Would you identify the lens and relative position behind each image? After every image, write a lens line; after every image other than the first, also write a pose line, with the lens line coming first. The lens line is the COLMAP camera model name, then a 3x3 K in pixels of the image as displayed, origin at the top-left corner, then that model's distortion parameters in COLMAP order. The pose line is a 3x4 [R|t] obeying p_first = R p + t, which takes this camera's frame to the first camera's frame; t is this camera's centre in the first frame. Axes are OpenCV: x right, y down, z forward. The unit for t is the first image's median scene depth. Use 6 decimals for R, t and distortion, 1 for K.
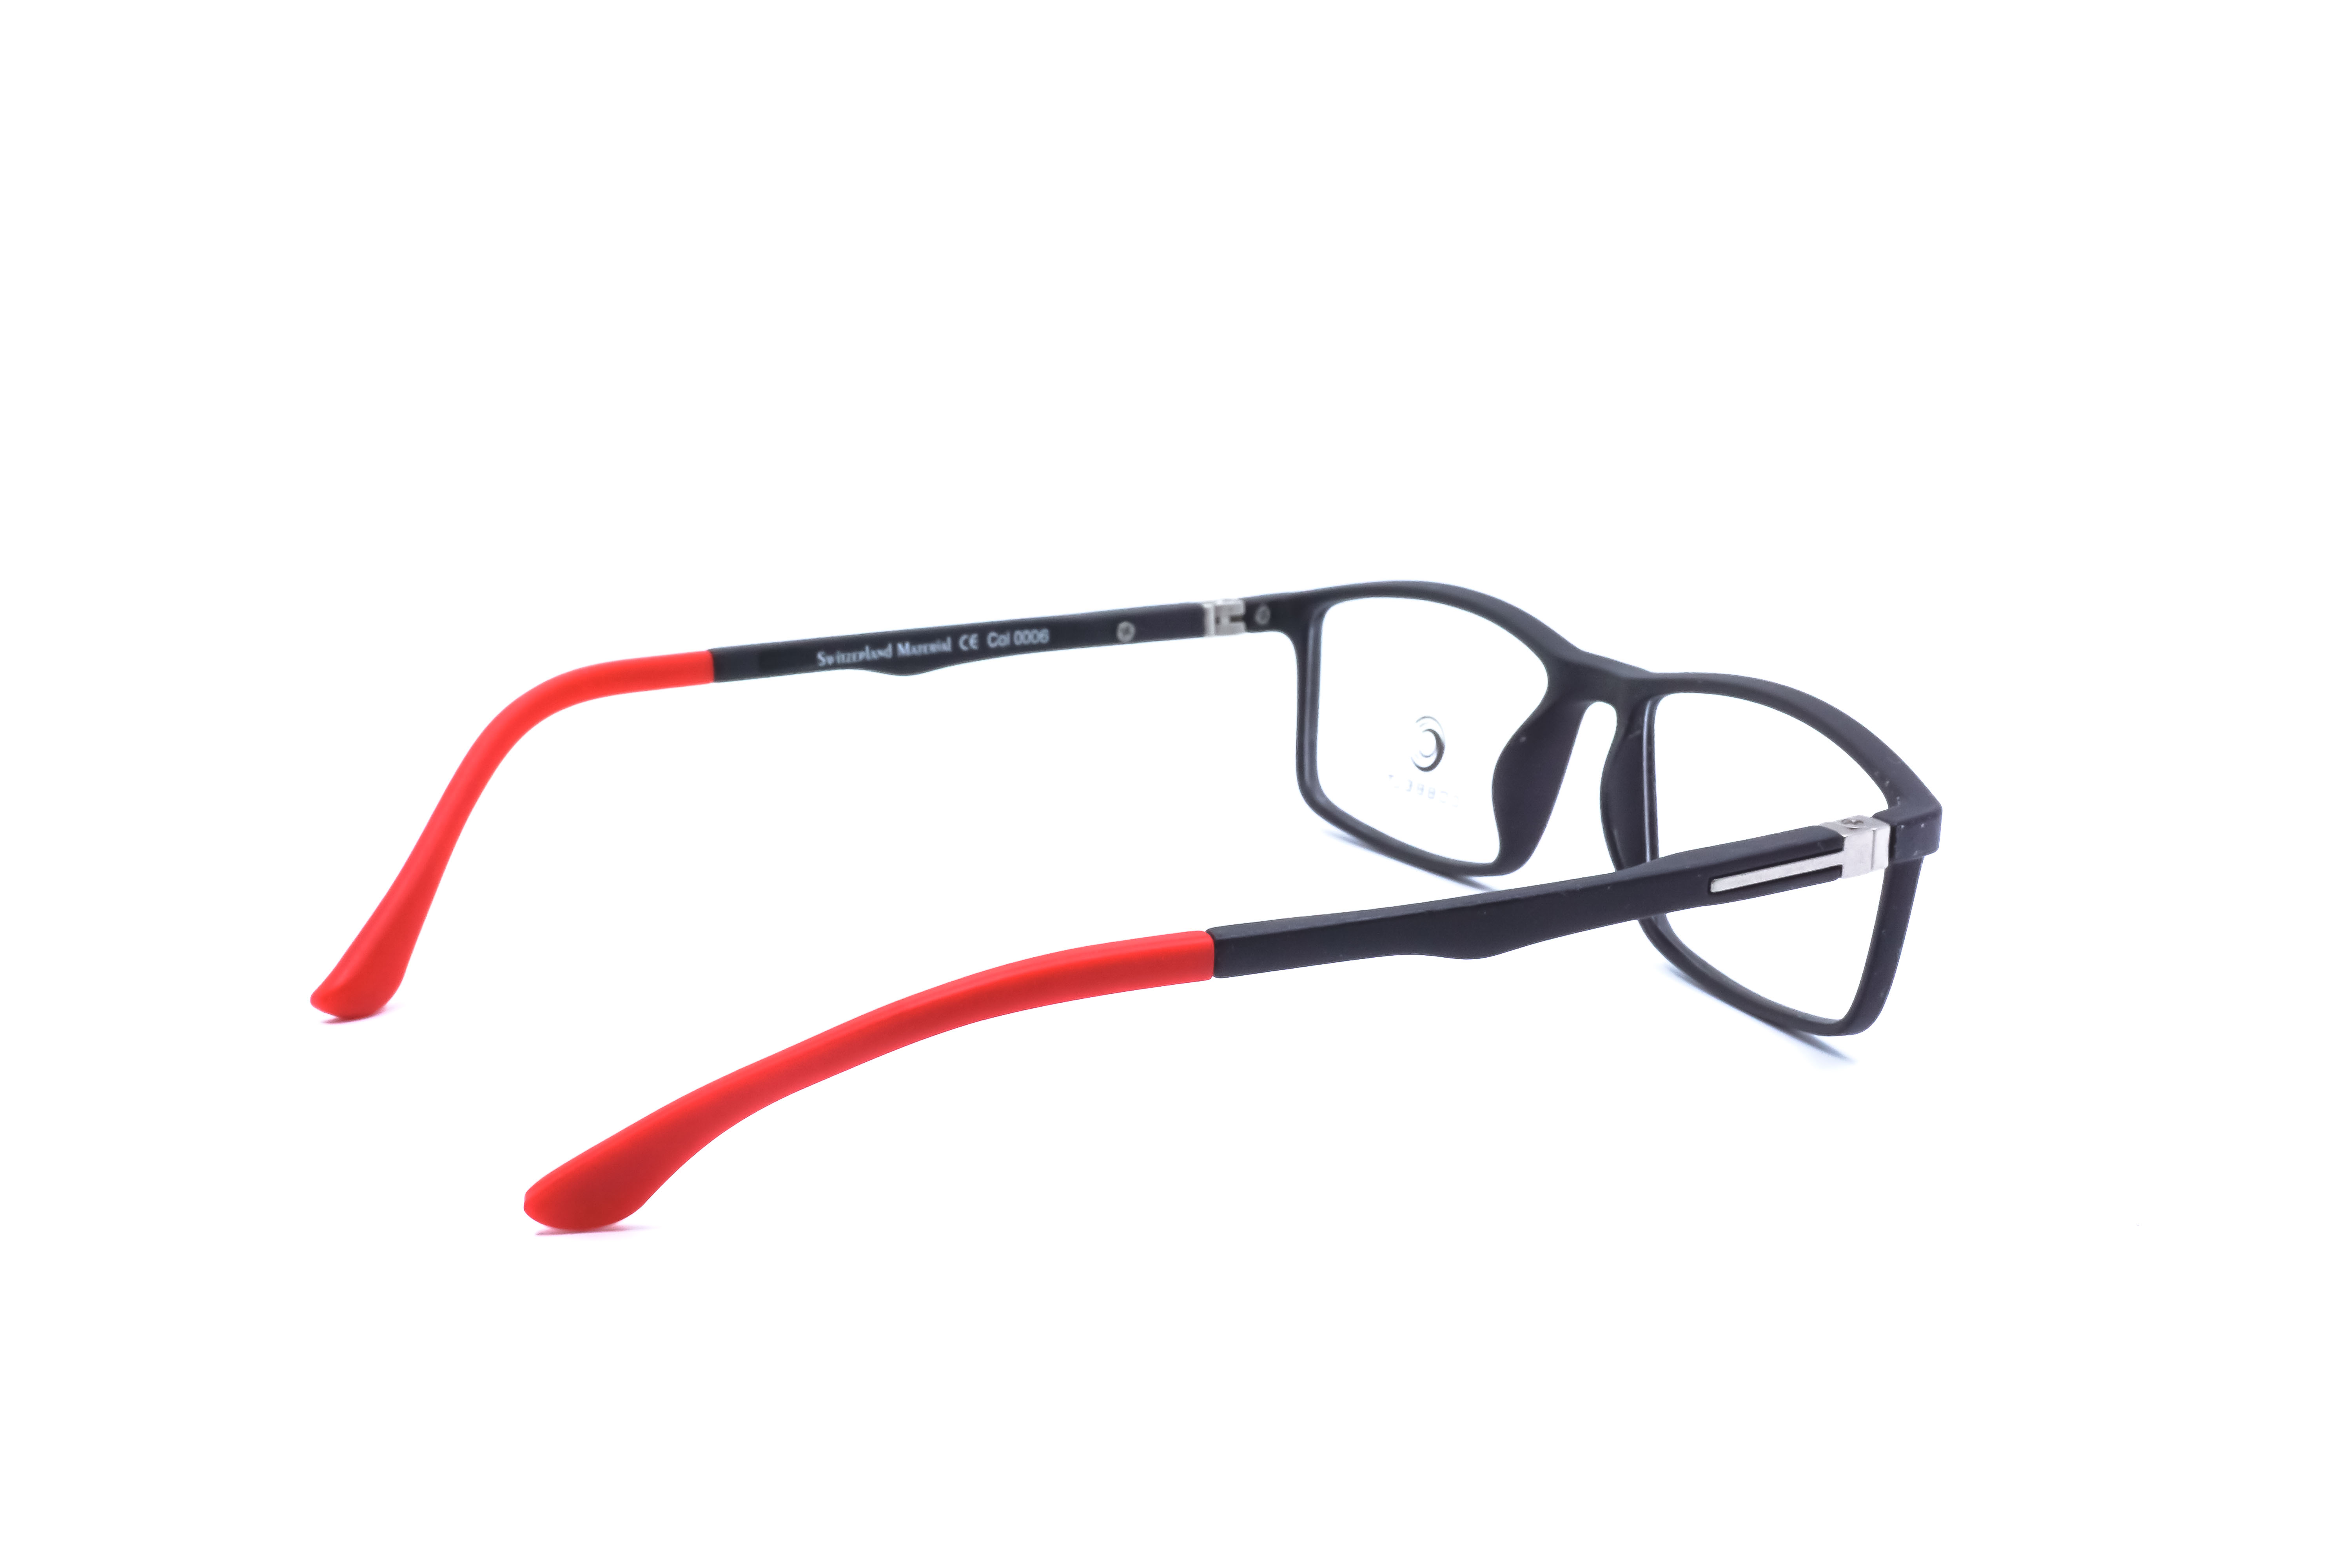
lens RADIAL K [[3395.6, 0, 1162.9], [0, 3395.6, 790.6], [0, 0, 1]] dist [0.074202, 0.000000]
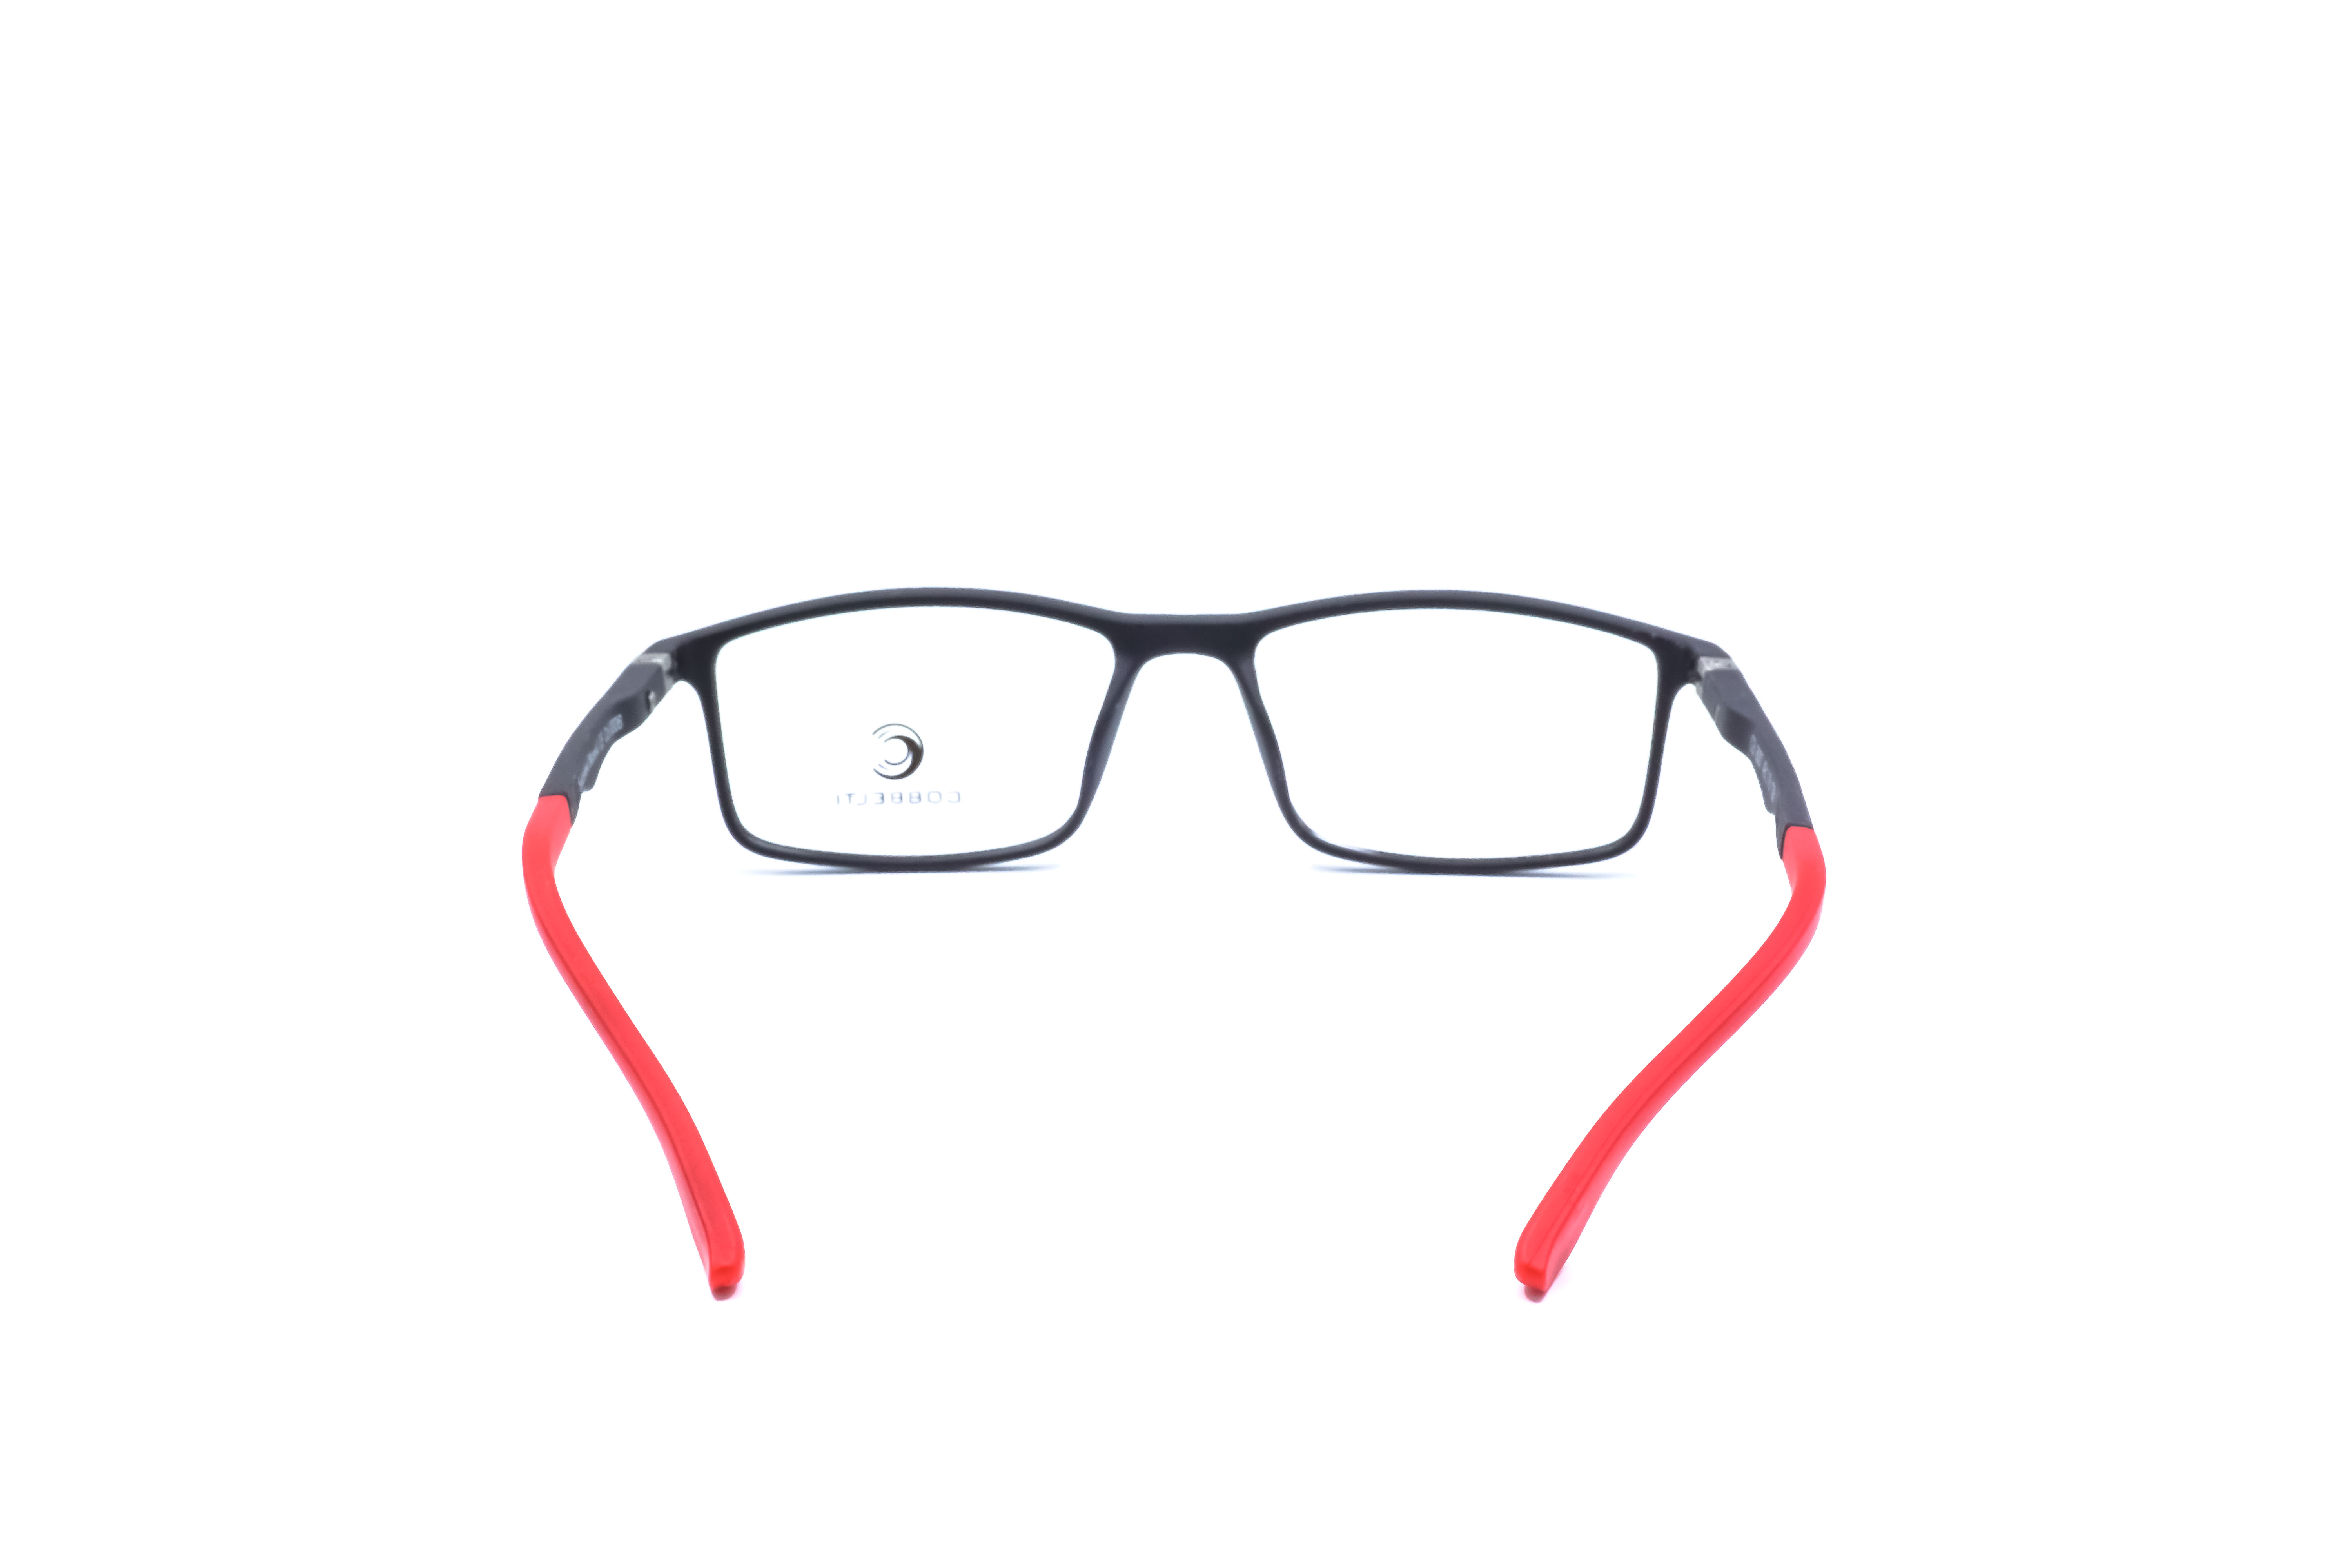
lens RADIAL K [[3395.6, 0, 1161.9], [0, 3395.6, 786.7], [0, 0, 1]] dist [0.074202, 0.000000]
pose [[0.486076, -0.220393, 0.845669, -0.738200], [0.213178, 0.968348, 0.129834, -0.117967], [-0.847517, 0.117169, 0.517674, 0.426657]]
